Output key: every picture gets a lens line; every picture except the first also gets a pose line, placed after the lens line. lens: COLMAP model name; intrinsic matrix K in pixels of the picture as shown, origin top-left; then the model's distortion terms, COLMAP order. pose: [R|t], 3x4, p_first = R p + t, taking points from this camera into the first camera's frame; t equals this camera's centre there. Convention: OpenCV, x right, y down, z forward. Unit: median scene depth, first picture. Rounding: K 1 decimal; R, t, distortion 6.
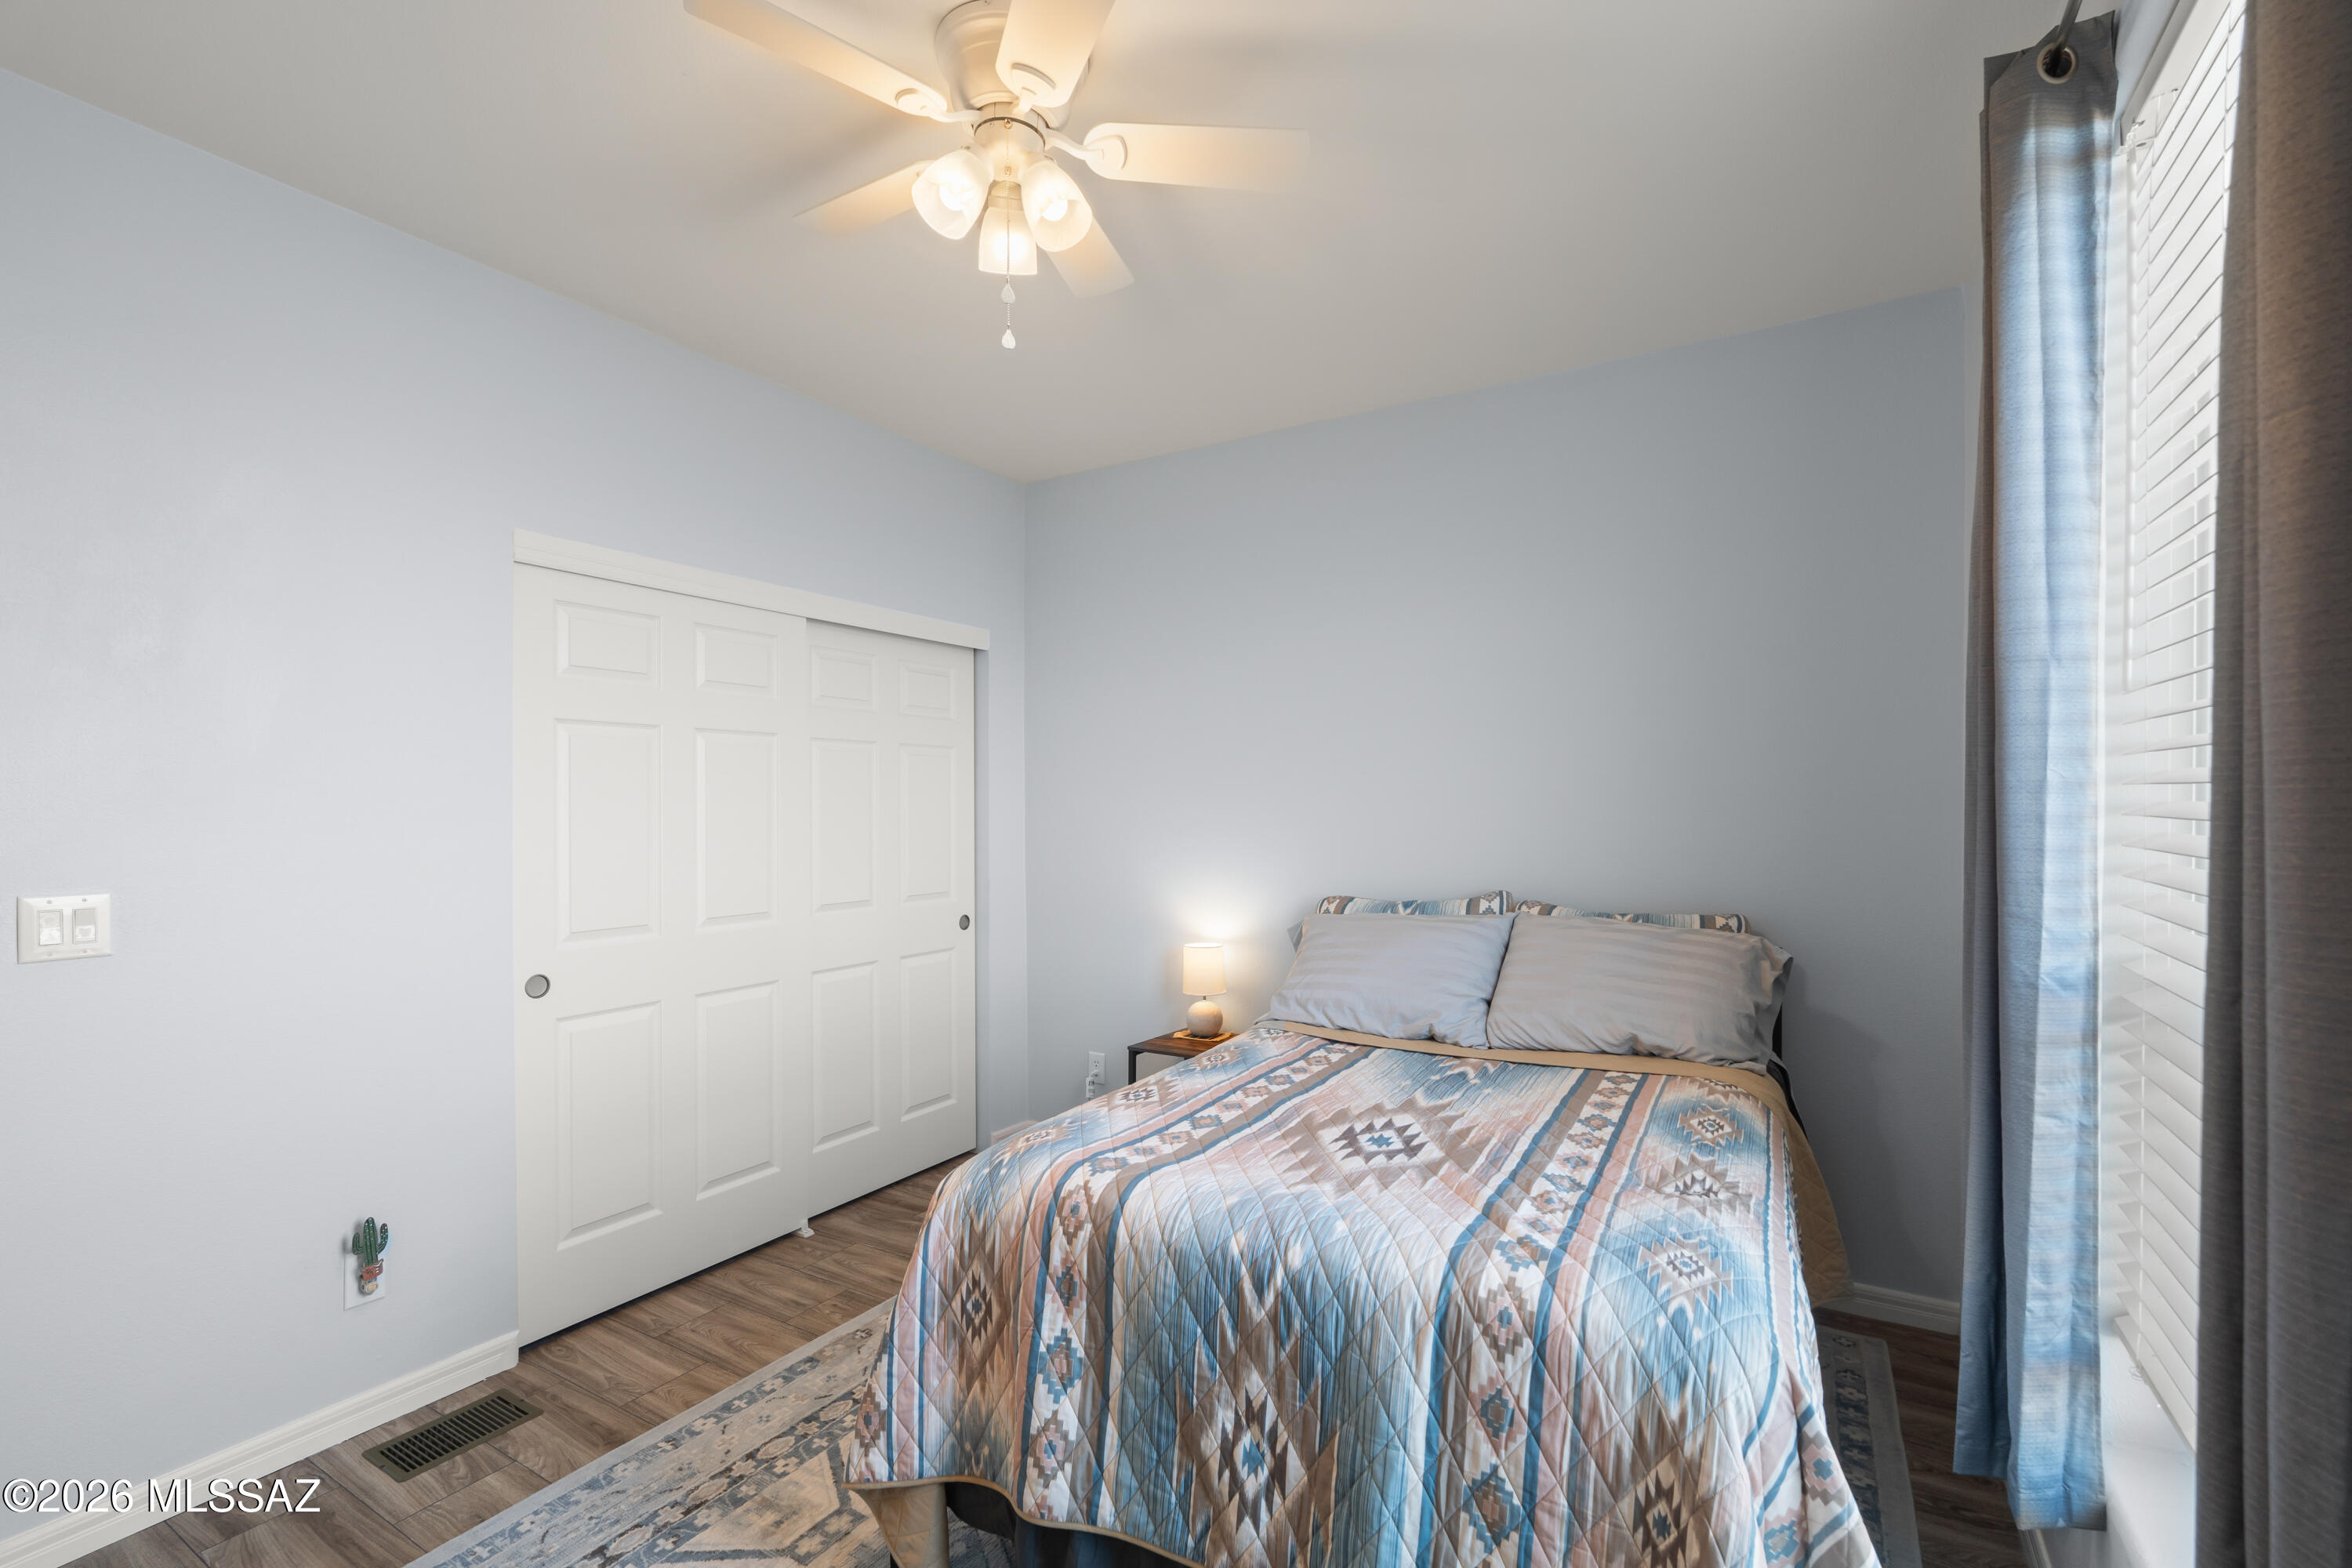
lens RADIAL K [[1043.9, 0, 1183.3], [0, 1043.9, 805.1], [0, 0, 1]] dist [0.001274, 0.000144]
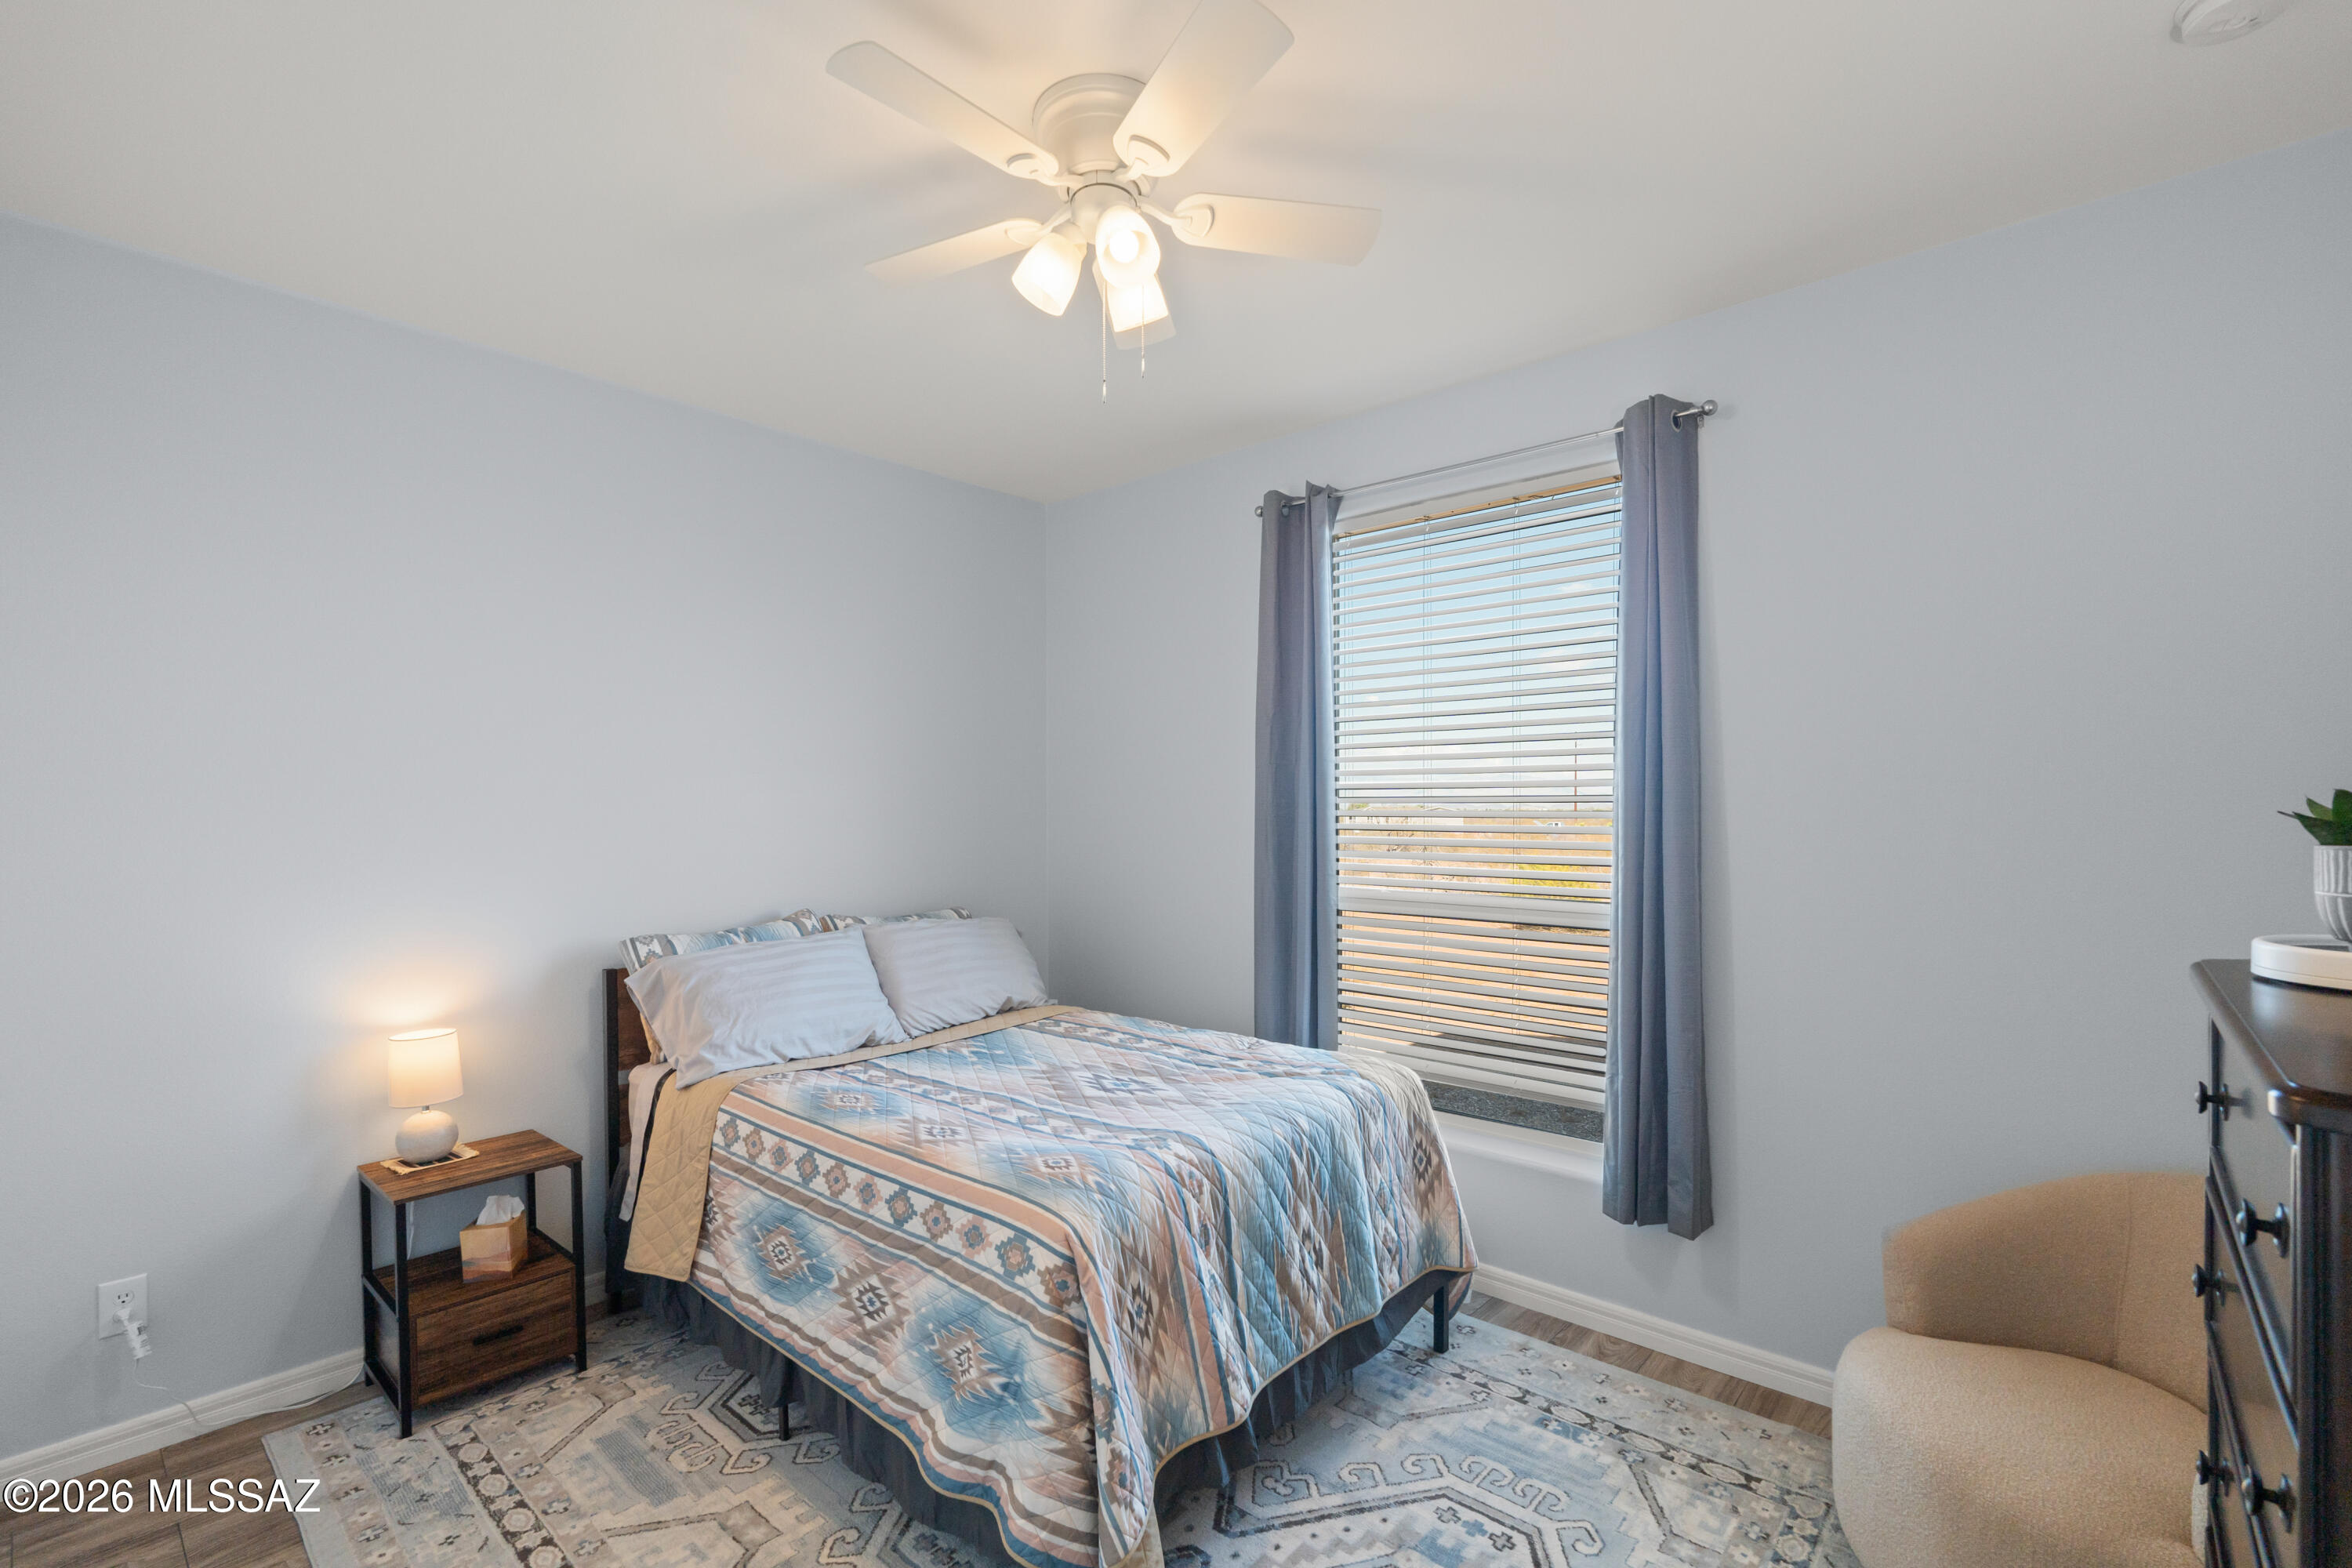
lens RADIAL K [[1043.9, 0, 1183.3], [0, 1043.9, 805.1], [0, 0, 1]] dist [0.001274, 0.000144]
pose [[0.155410, 0.012452, 0.987772, -1.296073], [-0.001465, 0.999922, -0.012375, -0.020076], [-0.987849, 0.000476, 0.155416, 0.831438]]
